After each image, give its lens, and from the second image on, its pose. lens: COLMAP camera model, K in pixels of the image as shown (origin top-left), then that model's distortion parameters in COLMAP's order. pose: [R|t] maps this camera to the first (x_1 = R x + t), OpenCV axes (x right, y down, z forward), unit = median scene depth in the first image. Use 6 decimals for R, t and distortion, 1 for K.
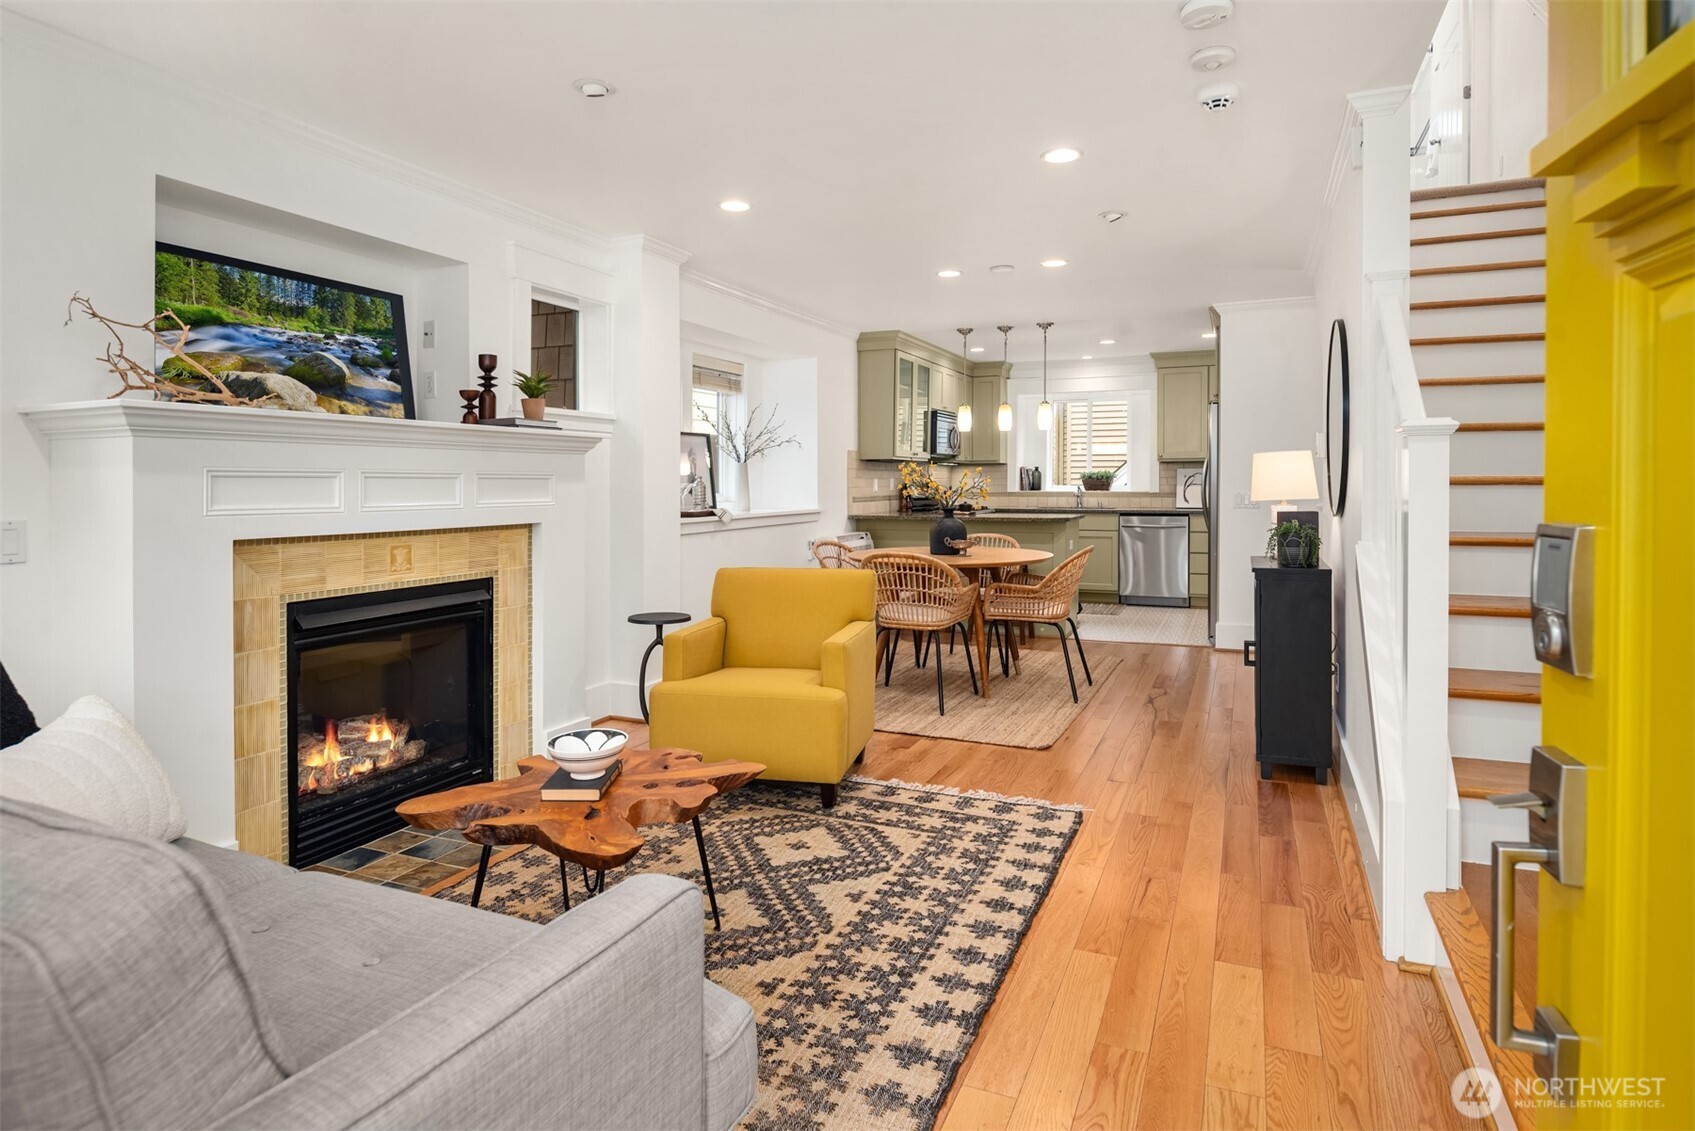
lens RADIAL K [[921.0, 0, 831.8], [0, 921.0, 484.7], [0, 0, 1]] dist [-0.002011, -0.001615]
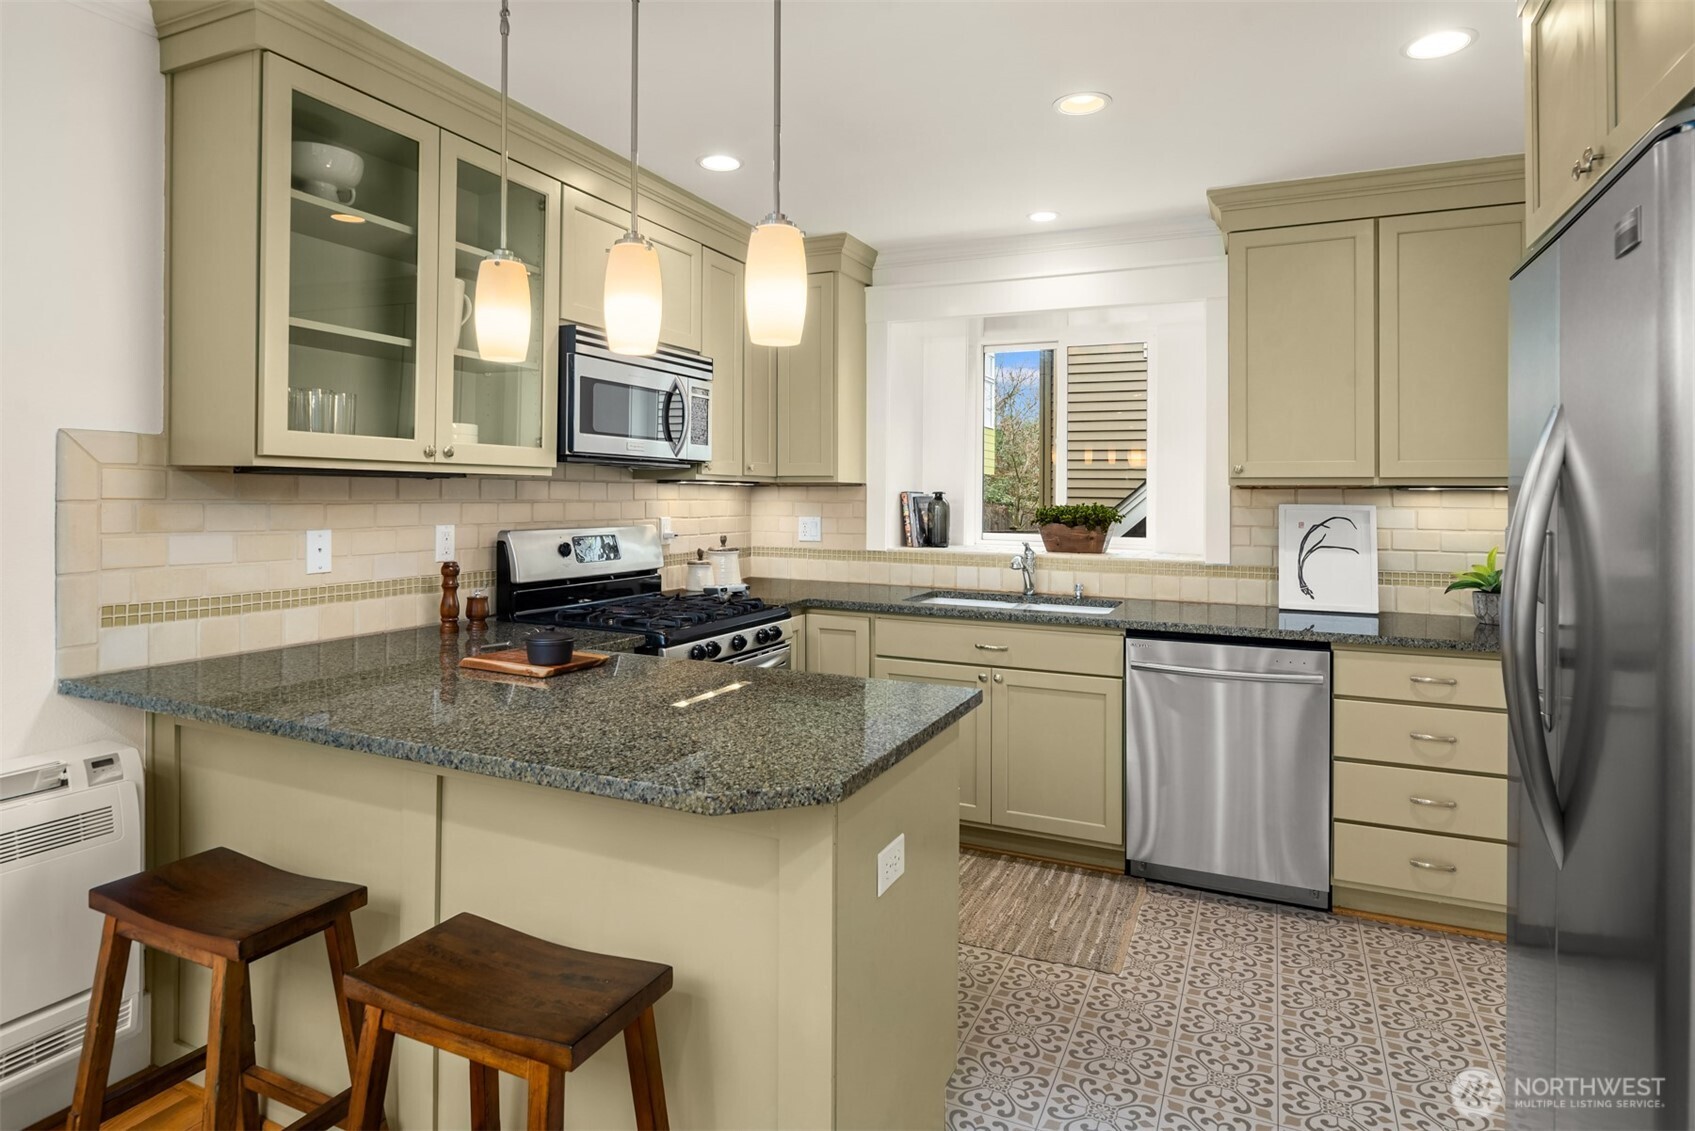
lens RADIAL K [[921.0, 0, 831.8], [0, 921.0, 484.7], [0, 0, 1]] dist [-0.002011, -0.001615]
pose [[0.999747, 0.012540, -0.018692, 0.562822], [-0.012851, 0.999780, -0.016576, -0.048097], [0.018480, 0.016812, 0.999688, 1.761660]]
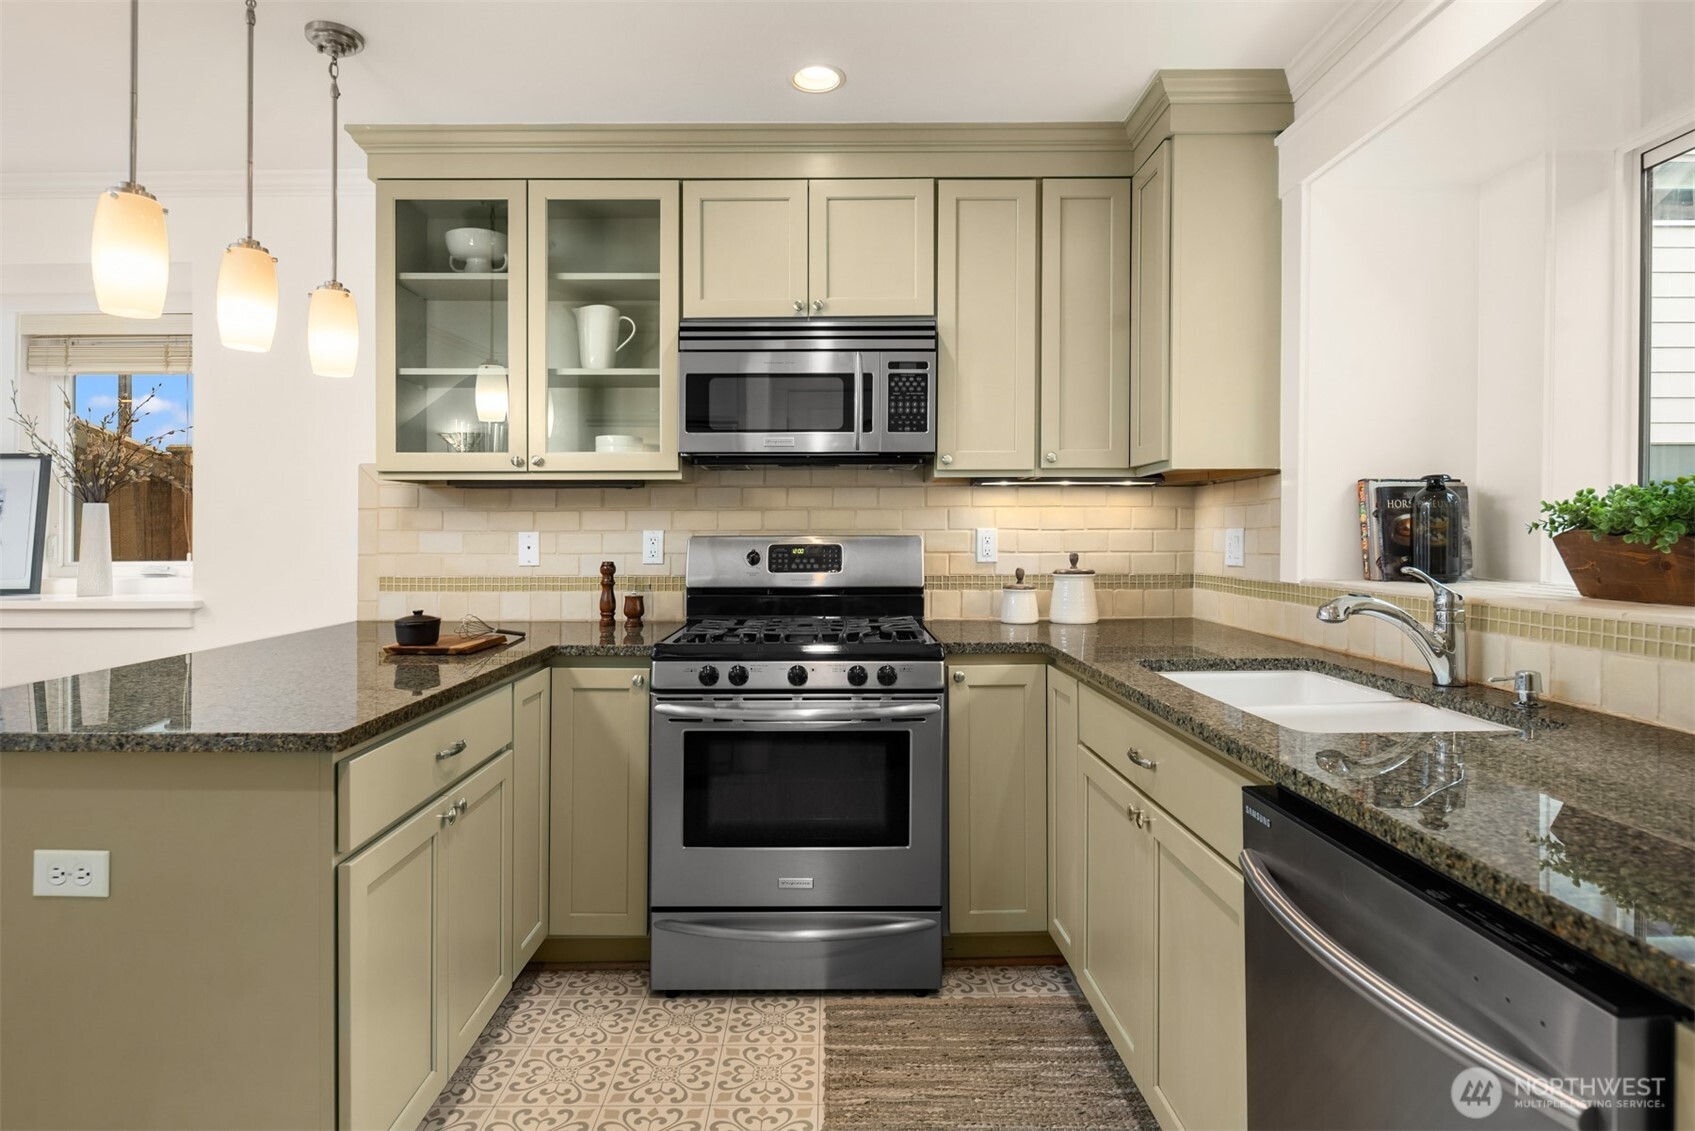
lens RADIAL K [[927.5, 0, 884.1], [0, 927.5, 528.1], [0, 0, 1]] dist [-0.004525, -0.001448]
pose [[0.424396, -0.004944, -0.905463, 1.161637], [-0.003974, 0.999965, -0.007322, -0.015504], [0.905468, 0.006706, 0.424362, 2.448947]]
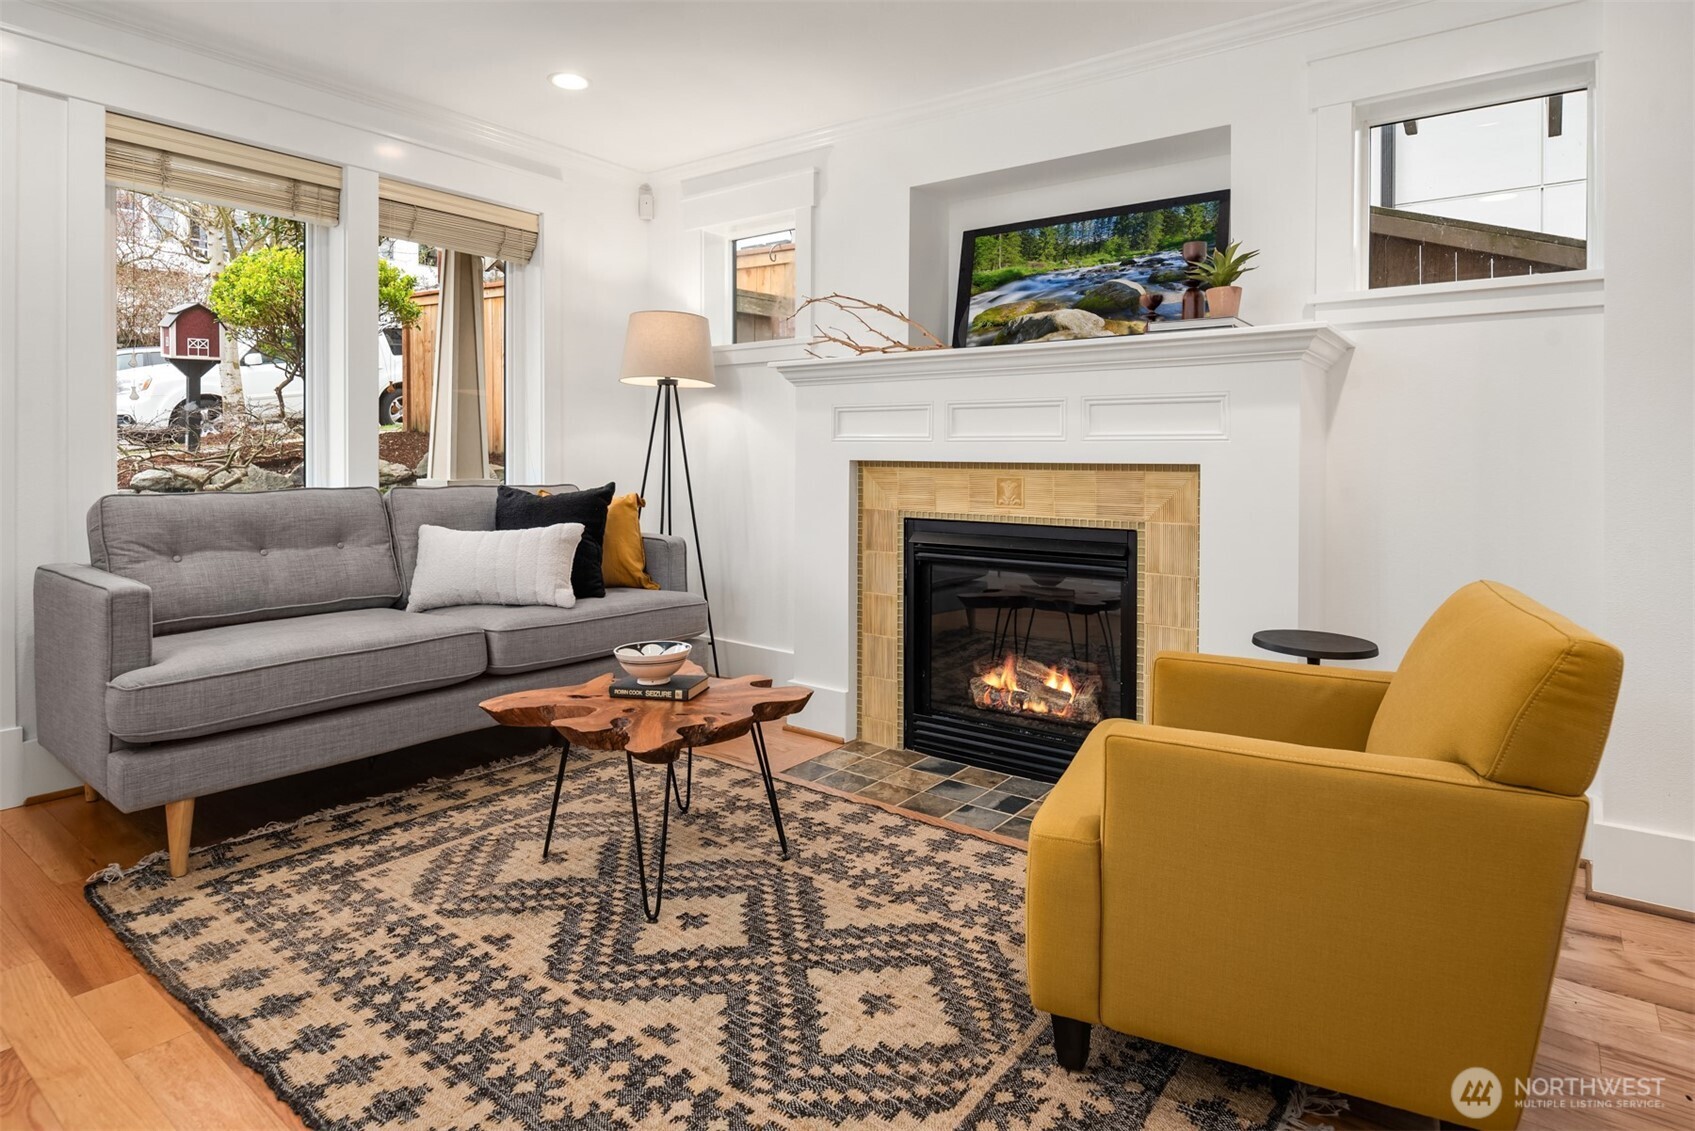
lens RADIAL K [[925.1, 0, 847.5], [0, 925.1, 470.2], [0, 0, 1]] dist [-0.004907, -0.001427]
pose [[-0.217657, 0.018220, -0.975855, 0.508356], [-0.007115, 0.999770, 0.020253, 0.039461], [0.975999, 0.011352, -0.217478, 1.050063]]
